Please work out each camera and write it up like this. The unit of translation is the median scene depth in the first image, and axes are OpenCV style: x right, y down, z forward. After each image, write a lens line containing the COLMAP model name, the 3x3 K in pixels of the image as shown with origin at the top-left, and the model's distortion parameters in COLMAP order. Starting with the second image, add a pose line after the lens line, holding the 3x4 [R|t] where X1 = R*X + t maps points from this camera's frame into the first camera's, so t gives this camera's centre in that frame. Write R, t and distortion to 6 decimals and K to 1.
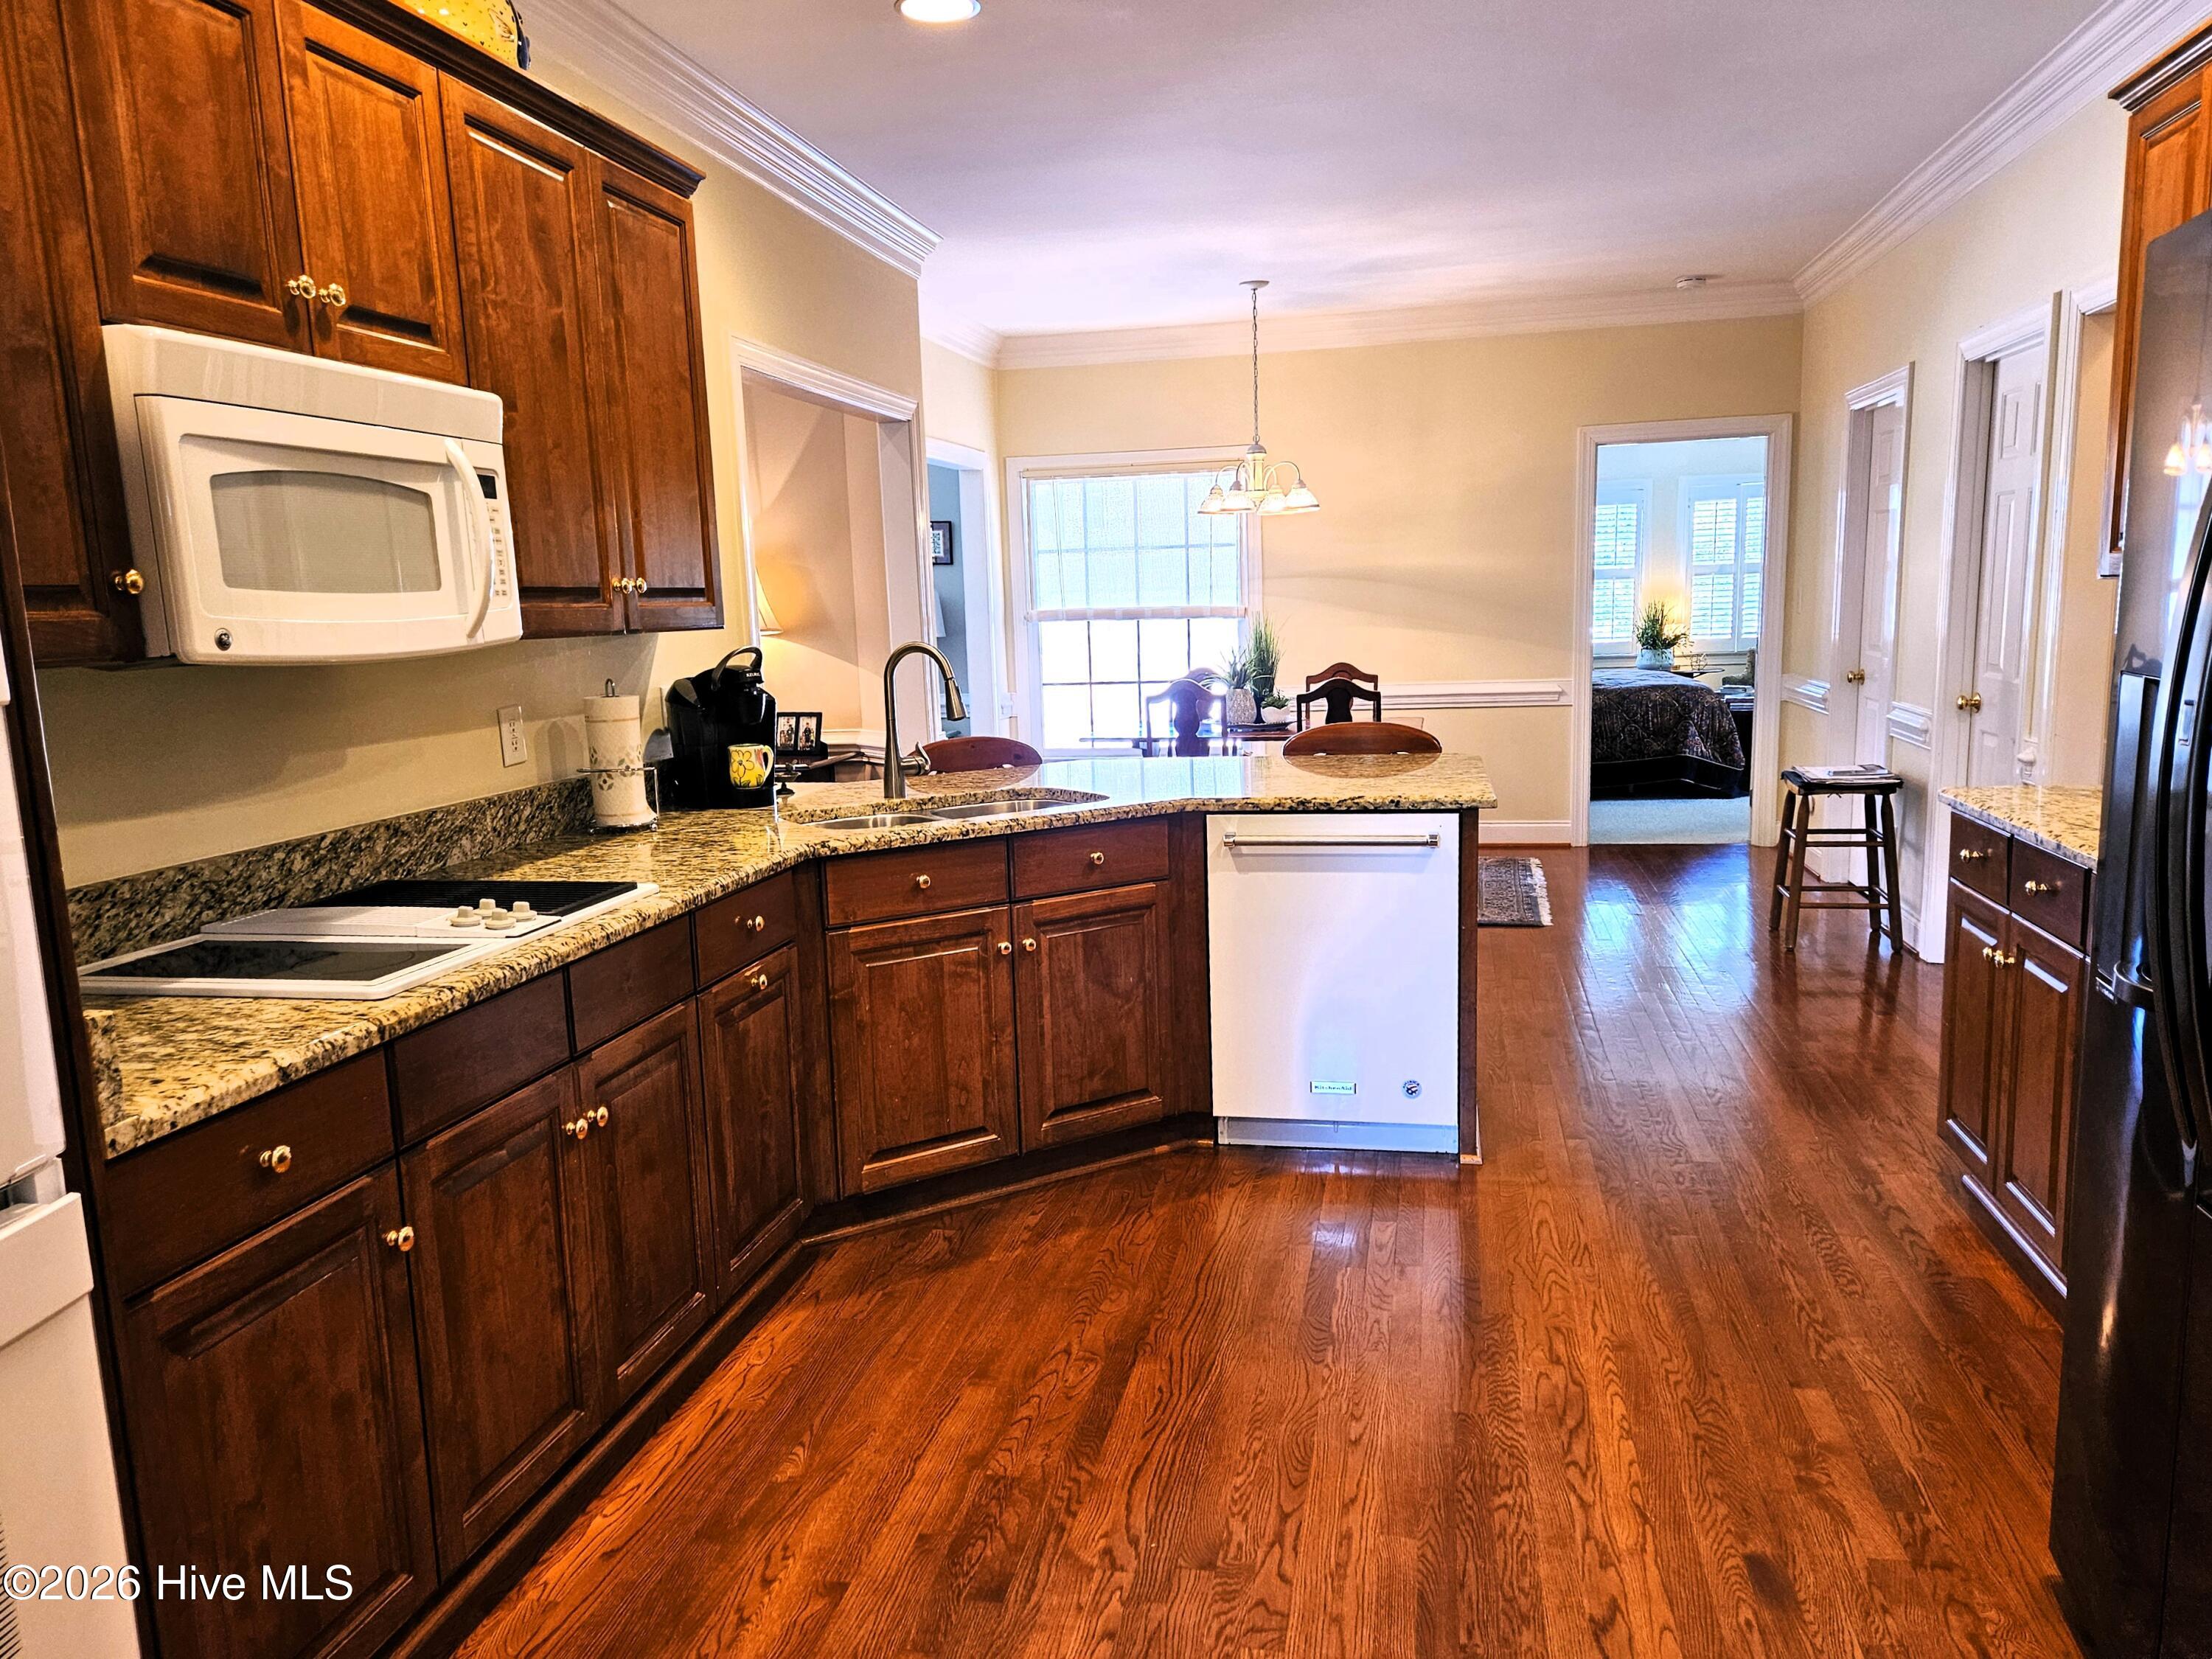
lens RADIAL K [[1524.3, 0, 1128.2], [0, 1524.3, 851.4], [0, 0, 1]] dist [0.066550, -0.056775]
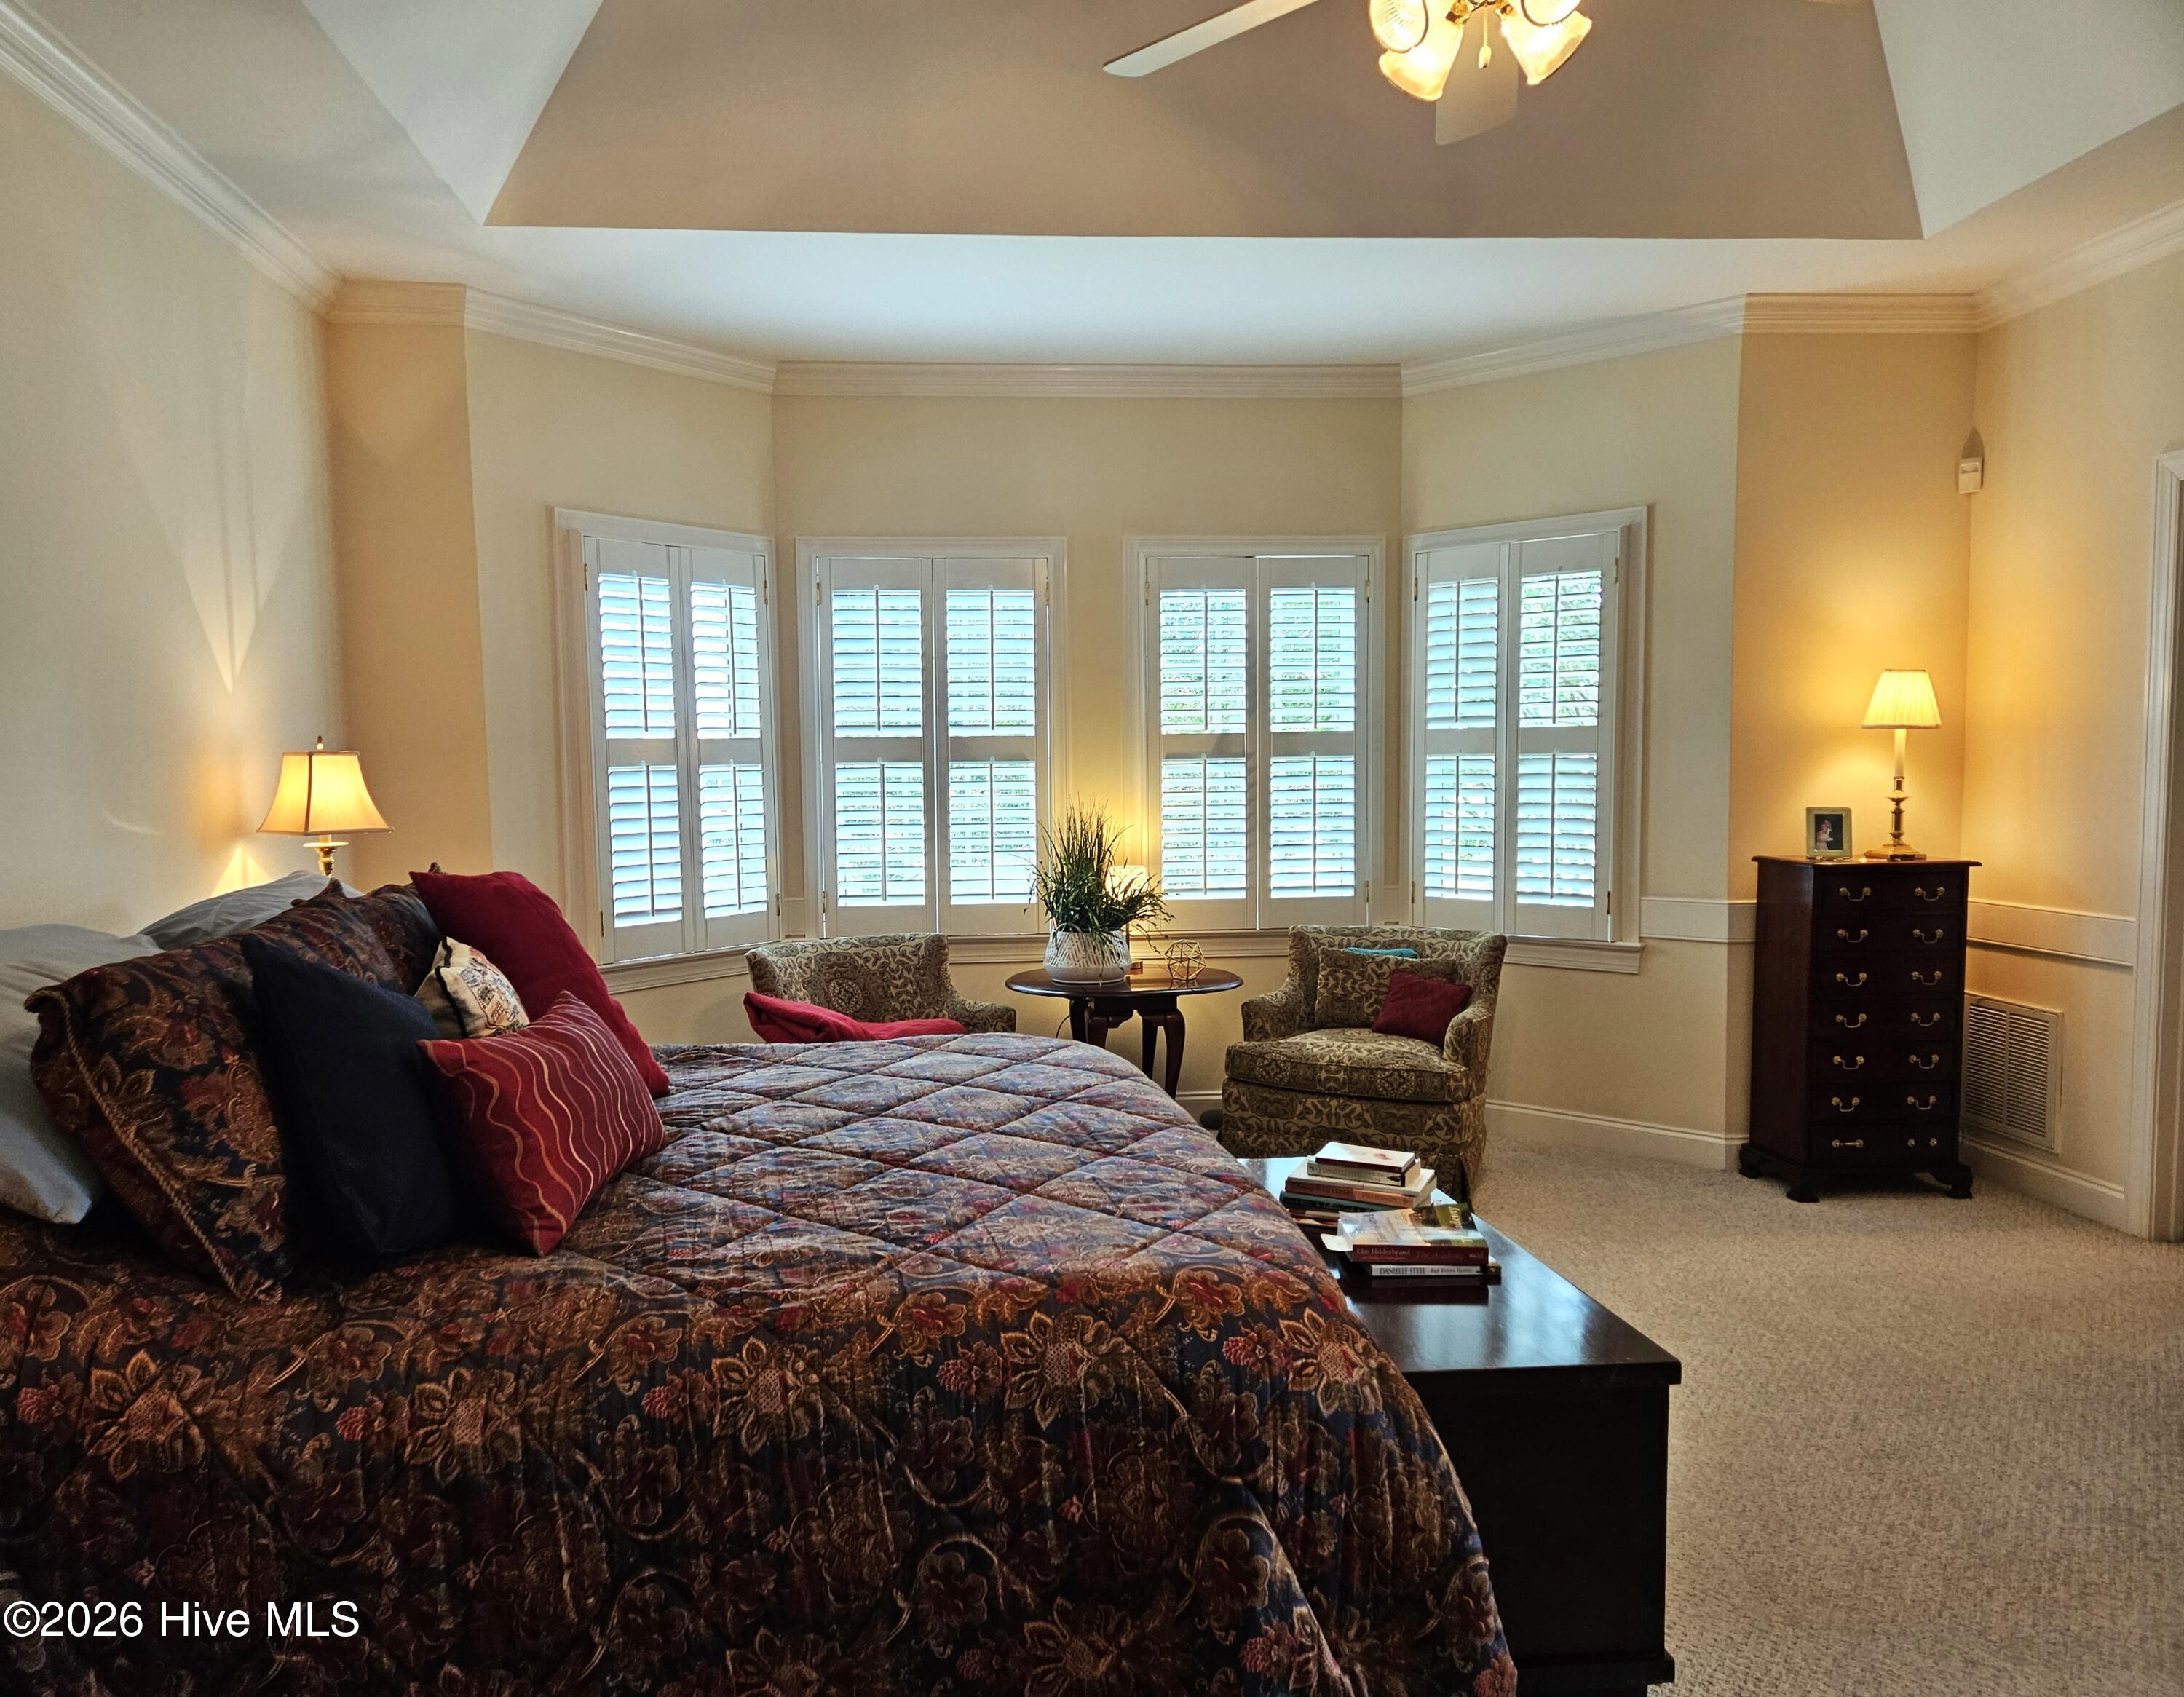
lens RADIAL K [[1528.3, 0, 1091.1], [0, 1528.3, 853.6], [0, 0, 1]] dist [0.000786, 0.000114]
pose [[0.948915, 0.001878, 0.315525, 0.215954], [0.036195, 0.992733, -0.114763, -0.105402], [-0.313448, 0.120321, 0.941952, 0.615467]]
